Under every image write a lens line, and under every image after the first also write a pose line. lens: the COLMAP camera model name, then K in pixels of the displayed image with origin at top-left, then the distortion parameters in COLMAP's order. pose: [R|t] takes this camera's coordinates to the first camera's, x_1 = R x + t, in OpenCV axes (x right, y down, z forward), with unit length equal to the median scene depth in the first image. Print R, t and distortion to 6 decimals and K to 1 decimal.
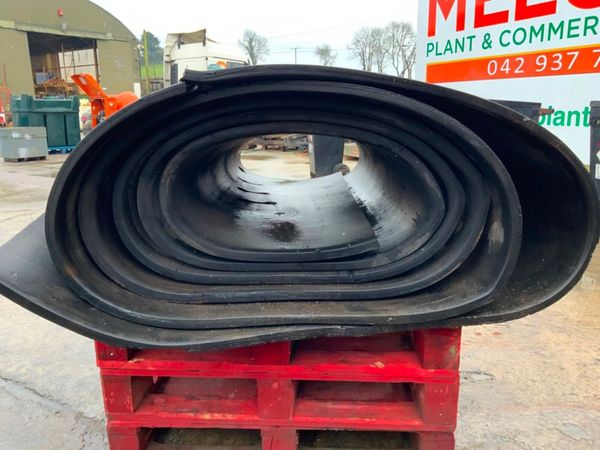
lens RADIAL K [[496.5, 0, 300.0], [0, 496.5, 225.0], [0, 0, 1]] dist [0.041146, -0.077899]
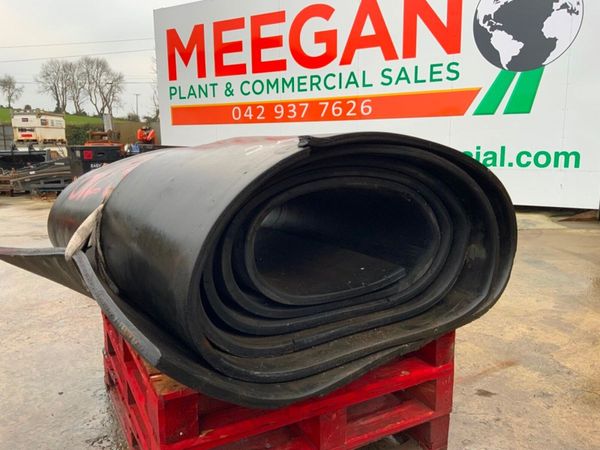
lens RADIAL K [[496.5, 0, 300.0], [0, 496.5, 225.0], [0, 0, 1]] dist [0.041146, -0.077899]
pose [[0.841587, -0.083097, 0.533692, -0.115841], [0.121624, 0.991873, -0.037355, -0.010414], [-0.526251, 0.096347, 0.844854, 0.014287]]
